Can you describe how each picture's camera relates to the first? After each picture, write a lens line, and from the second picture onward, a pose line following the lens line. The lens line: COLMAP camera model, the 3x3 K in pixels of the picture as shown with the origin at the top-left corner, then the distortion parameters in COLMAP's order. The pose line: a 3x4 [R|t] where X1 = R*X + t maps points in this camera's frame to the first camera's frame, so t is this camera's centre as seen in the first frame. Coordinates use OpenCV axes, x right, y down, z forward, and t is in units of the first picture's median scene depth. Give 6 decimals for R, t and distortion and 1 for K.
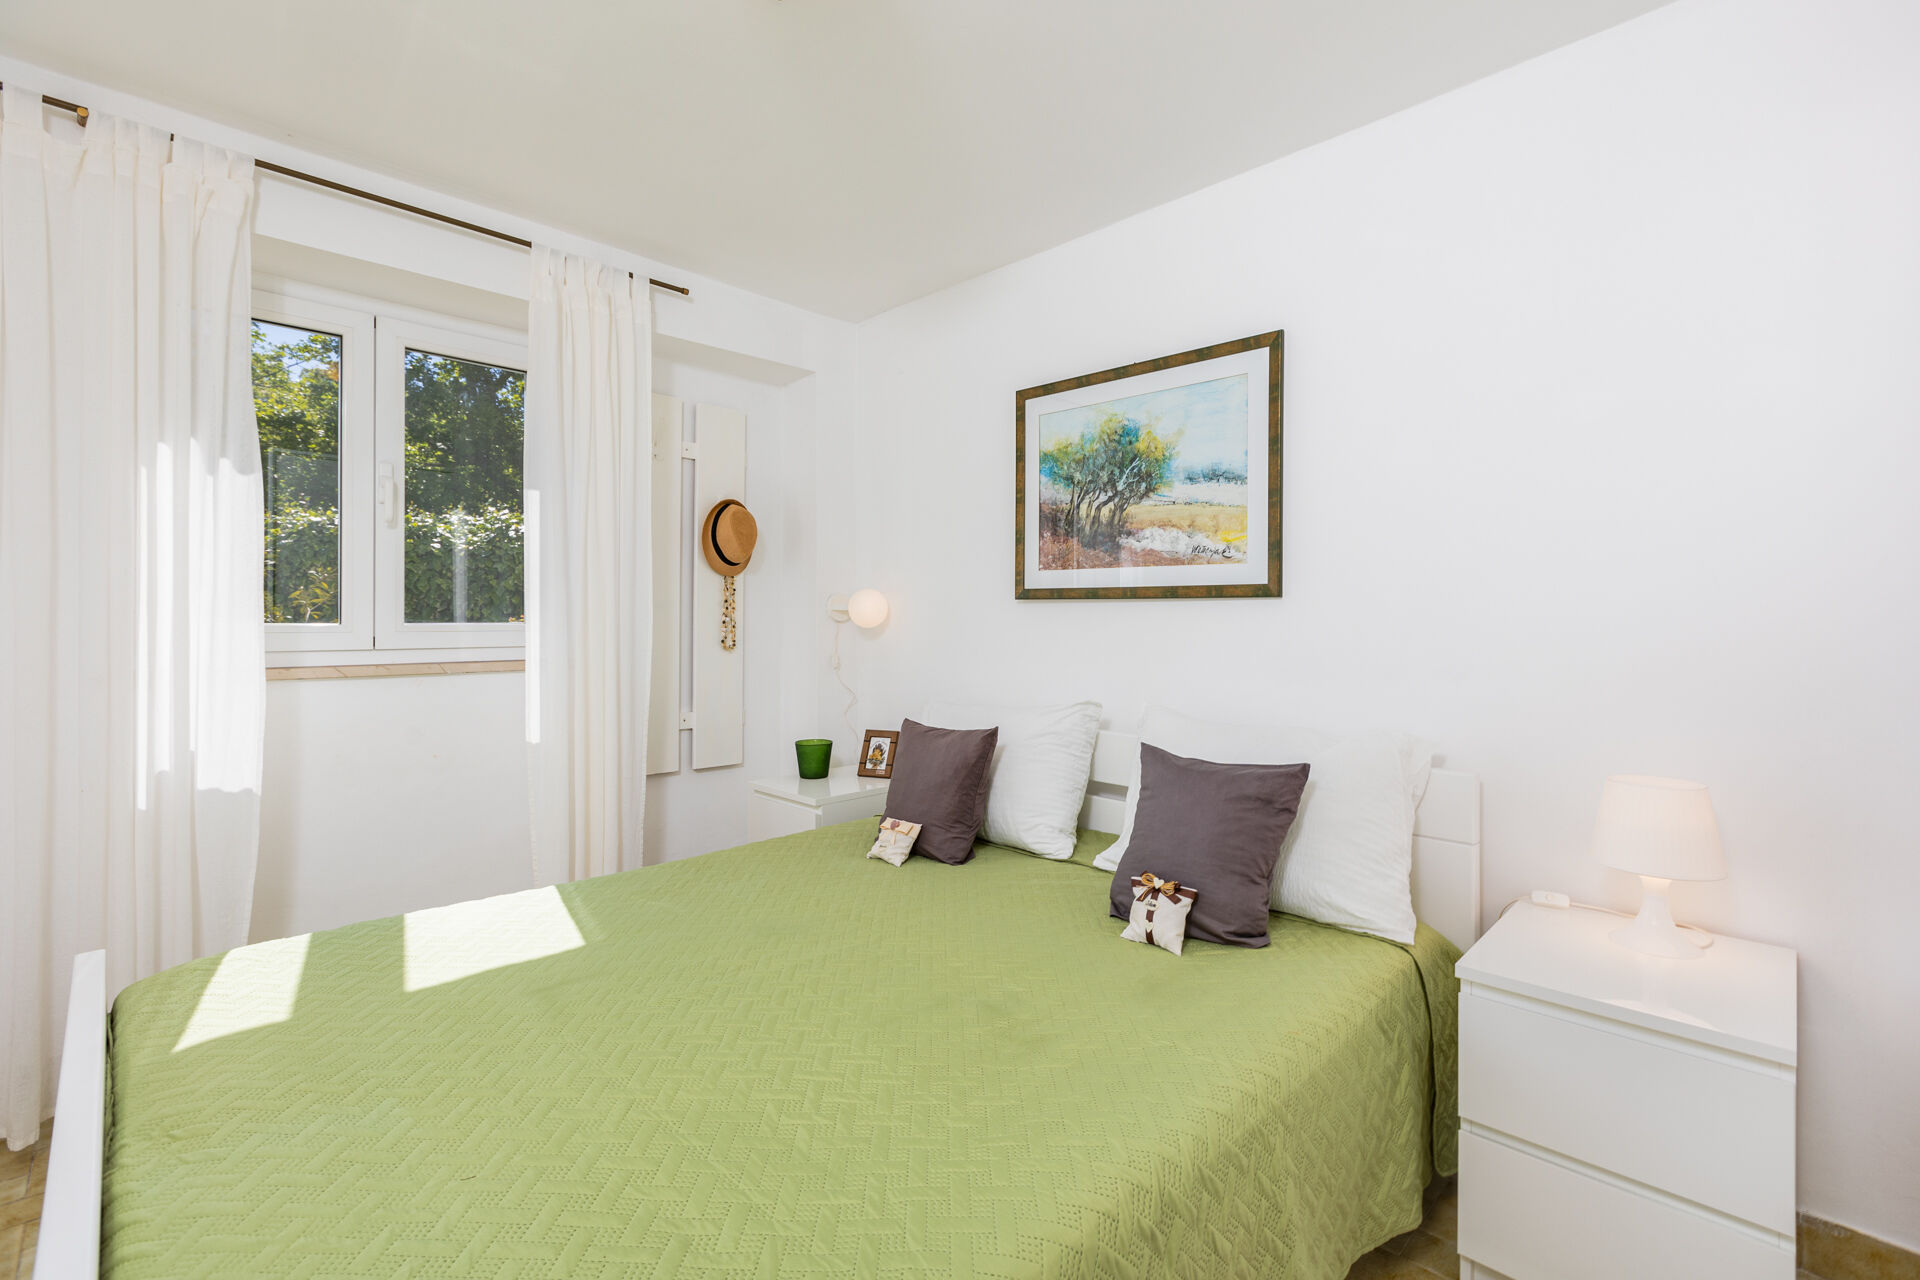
lens RADIAL K [[870.0, 0, 965.6], [0, 870.0, 607.1], [0, 0, 1]] dist [-0.002271, -0.000544]
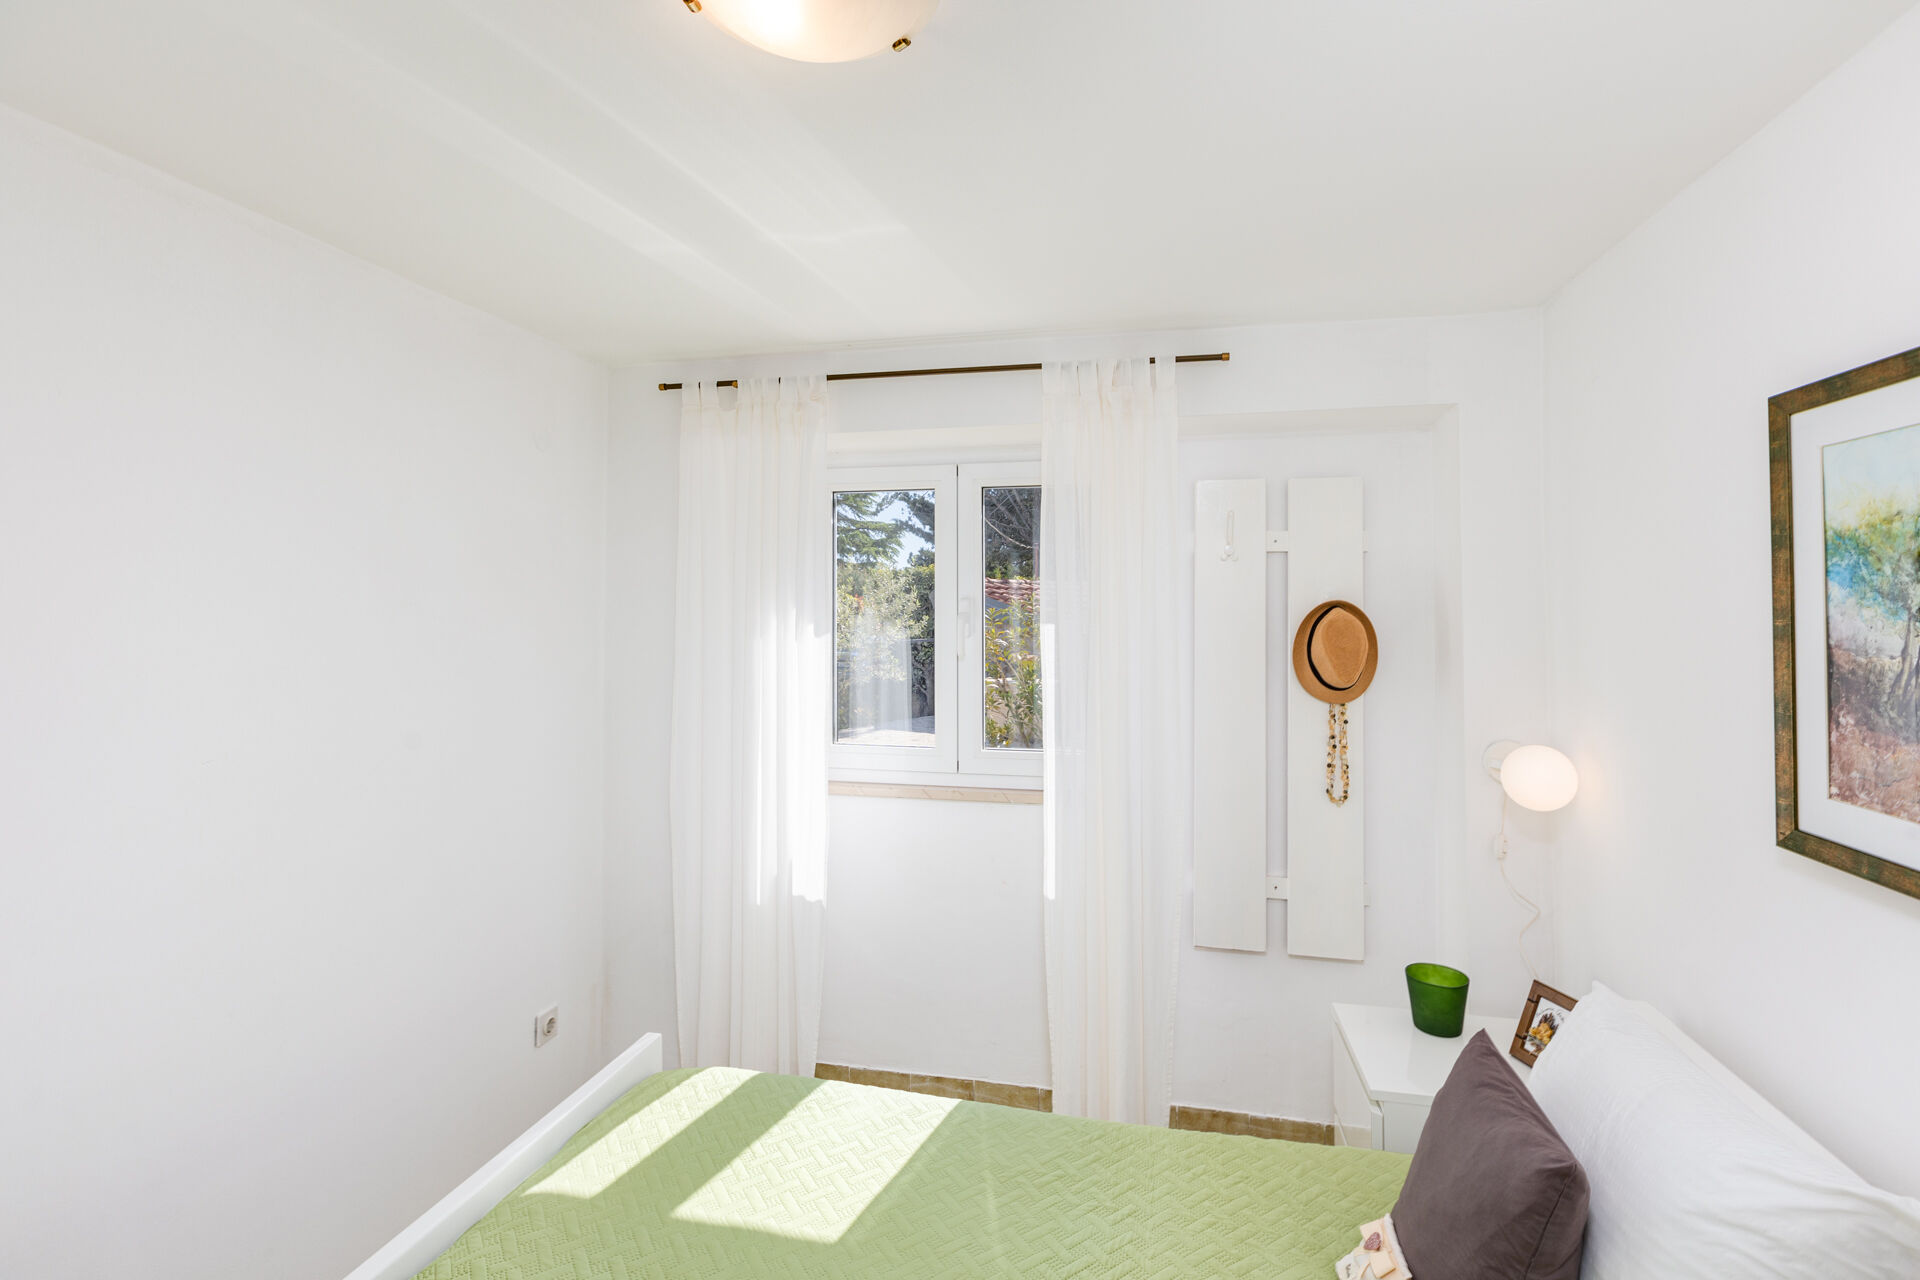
lens RADIAL K [[870.0, 0, 967.4], [0, 870.0, 586.4], [0, 0, 1]] dist [-0.002271, -0.000544]
pose [[0.527386, -0.023202, -0.849309, 0.239942], [0.011921, 0.999731, -0.019909, -0.152312], [0.849542, 0.000375, 0.527521, 0.413751]]
